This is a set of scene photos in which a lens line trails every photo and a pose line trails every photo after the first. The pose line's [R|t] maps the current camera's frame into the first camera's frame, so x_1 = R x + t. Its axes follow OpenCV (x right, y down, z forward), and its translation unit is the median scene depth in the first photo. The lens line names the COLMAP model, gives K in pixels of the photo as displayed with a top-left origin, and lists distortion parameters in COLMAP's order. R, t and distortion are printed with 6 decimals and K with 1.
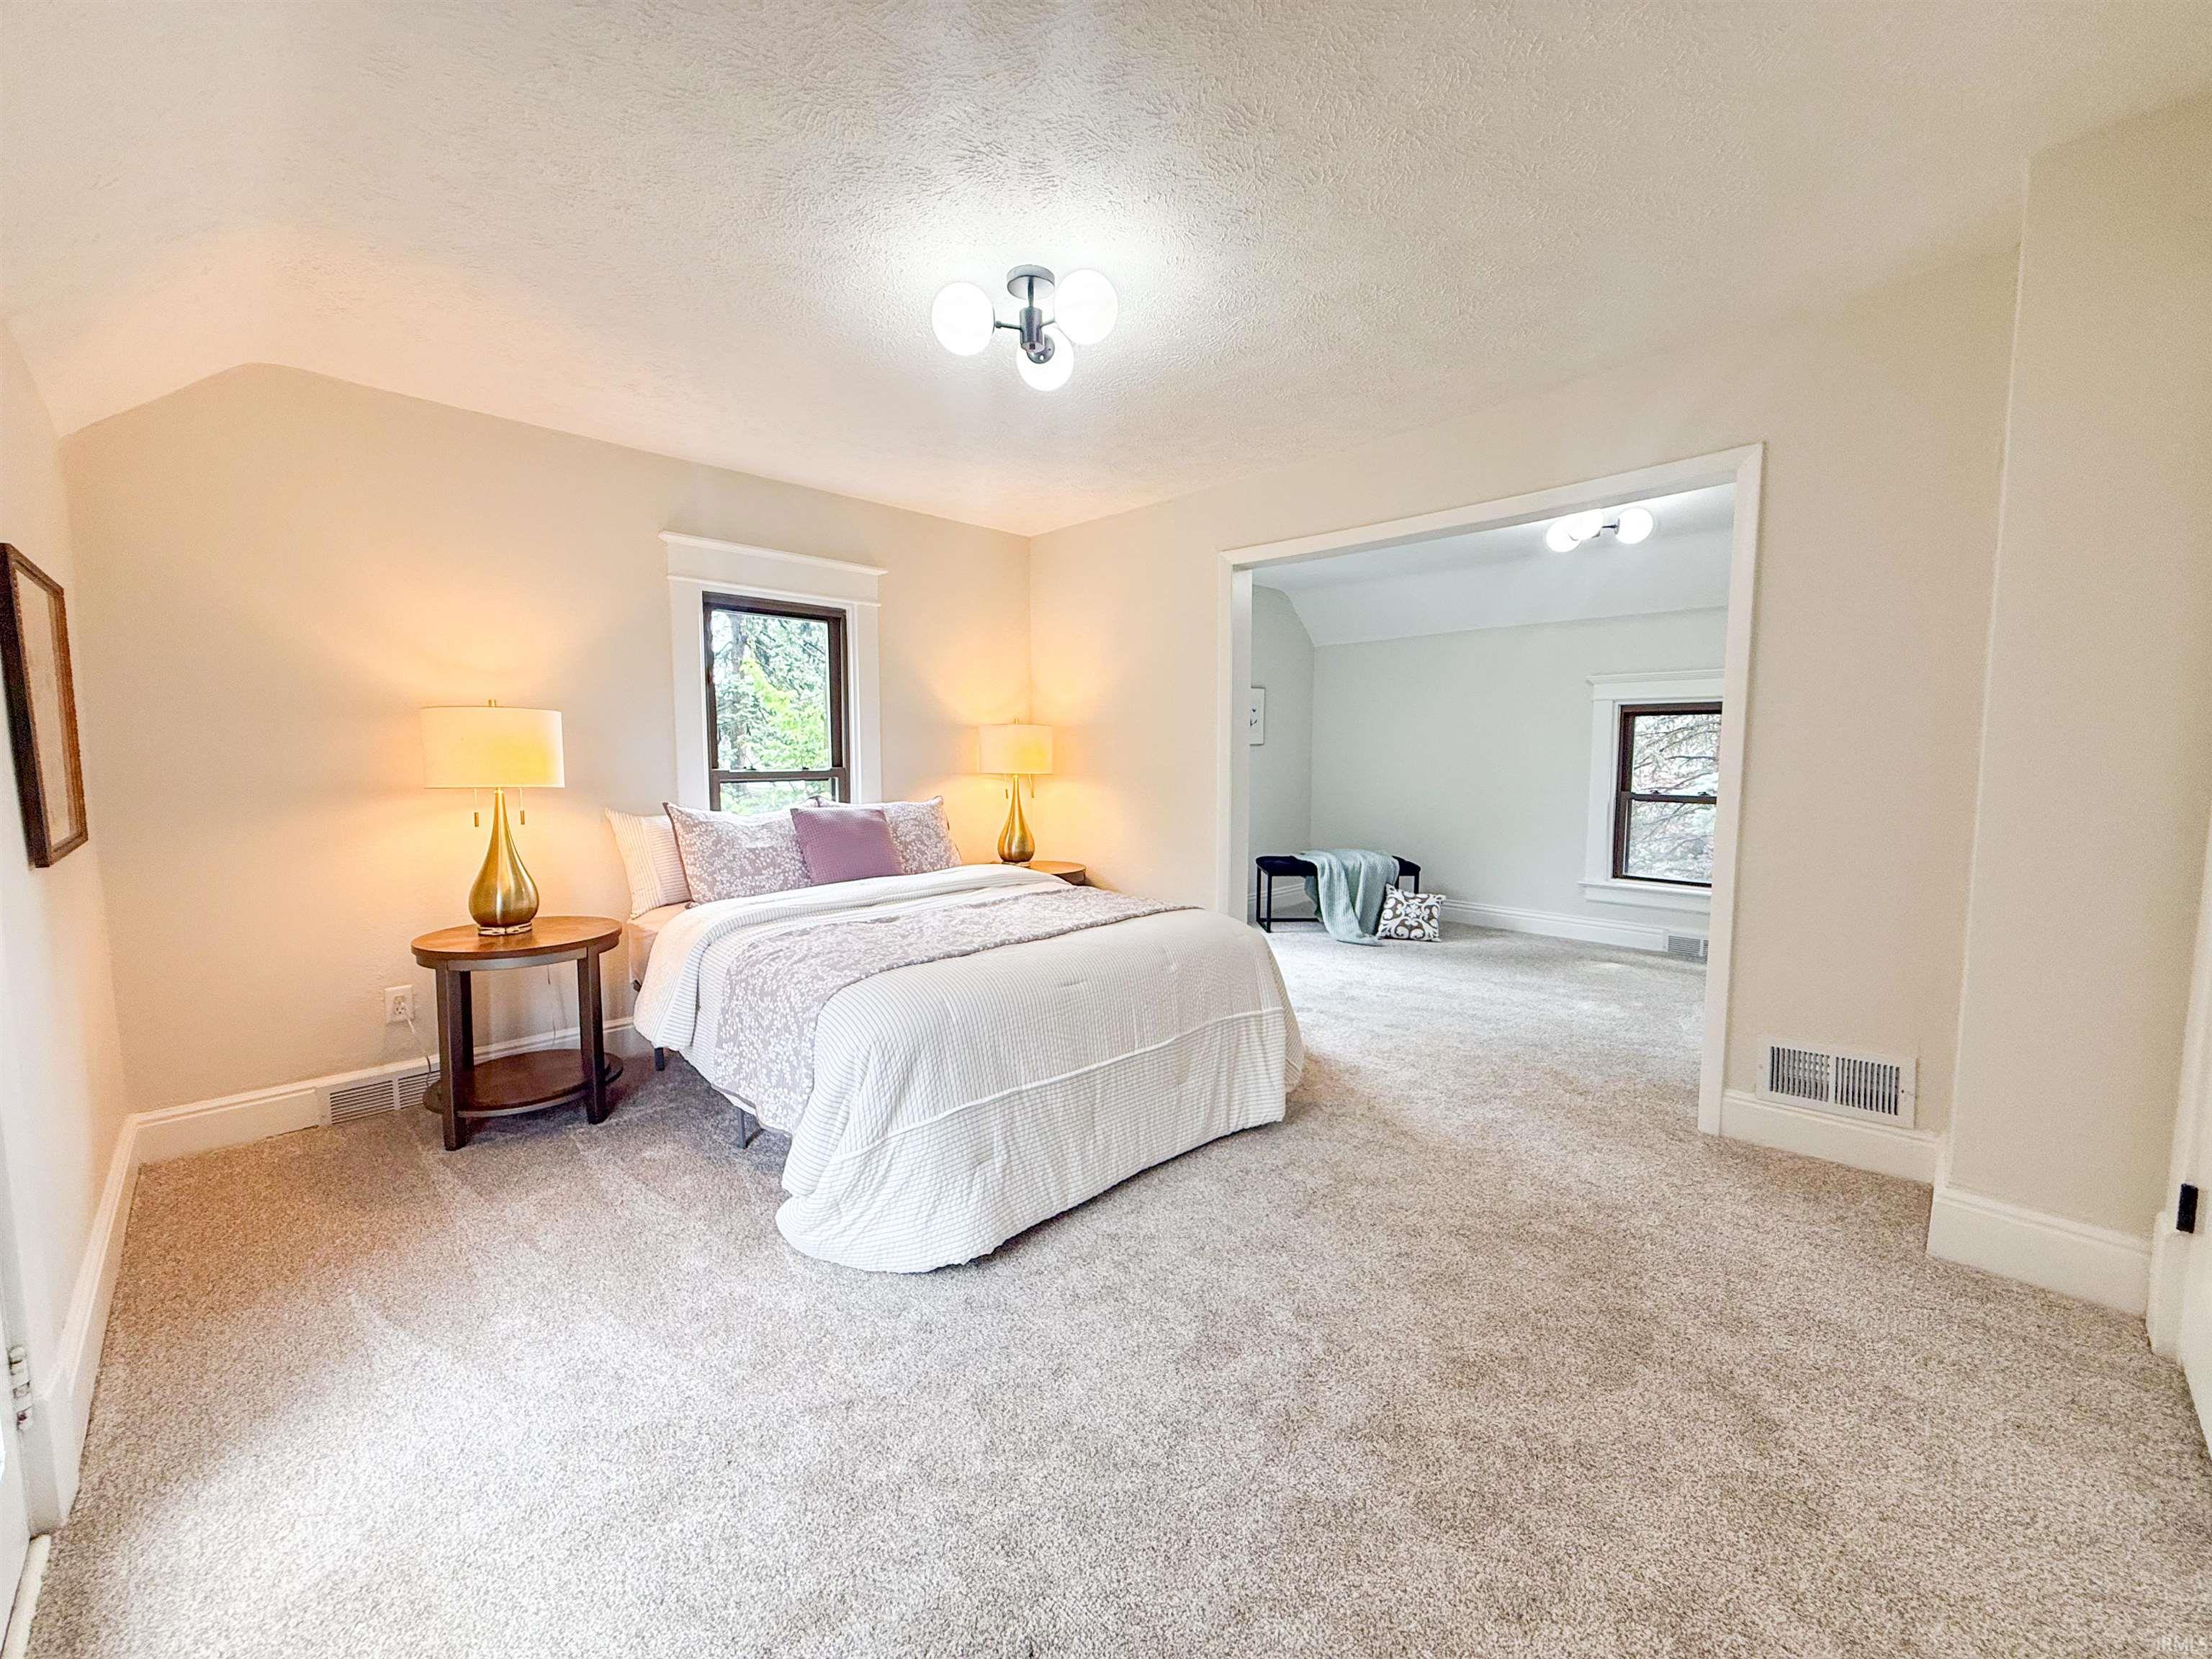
lens RADIAL K [[879.7, 0, 1092.1], [0, 879.7, 825.2], [0, 0, 1]] dist [-0.000307, 0.000310]
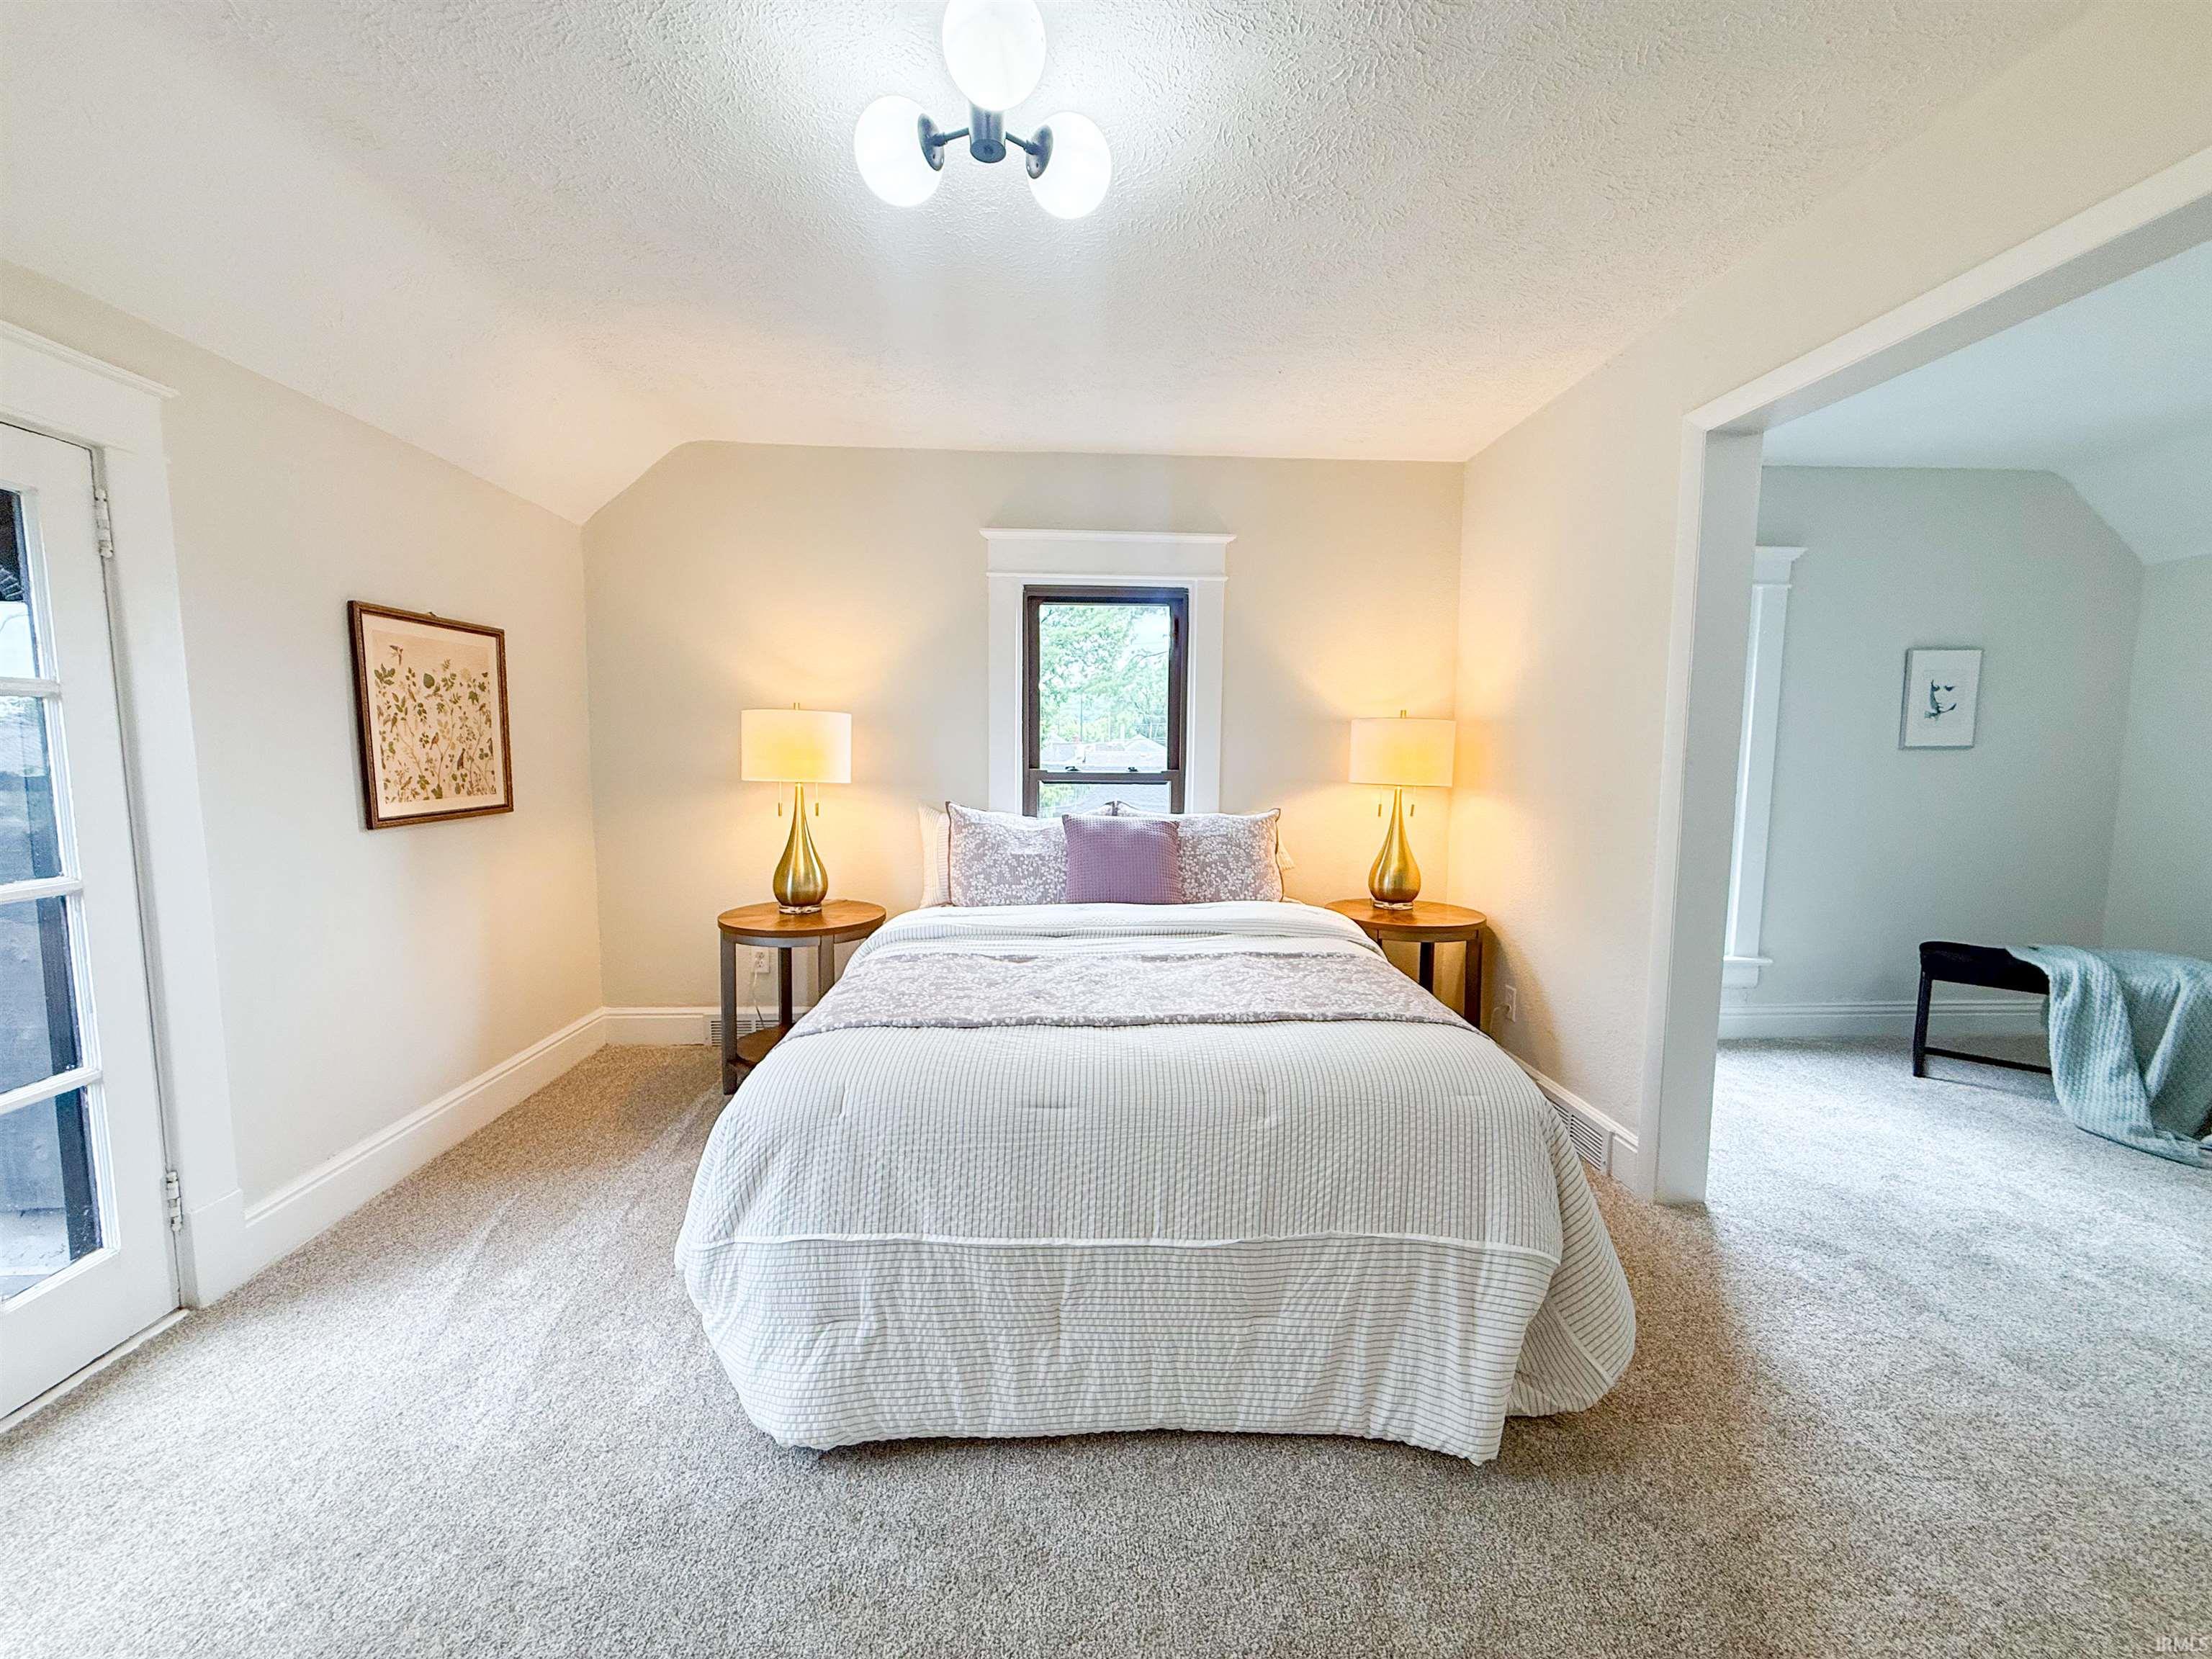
lens RADIAL K [[879.7, 0, 1103.5], [0, 879.7, 825.3], [0, 0, 1]] dist [-0.000307, 0.000310]
pose [[0.738933, 0.067346, -0.670405, 0.236698], [-0.064853, 0.997481, 0.028720, -0.029142], [0.670651, 0.022256, 0.741439, 0.284221]]
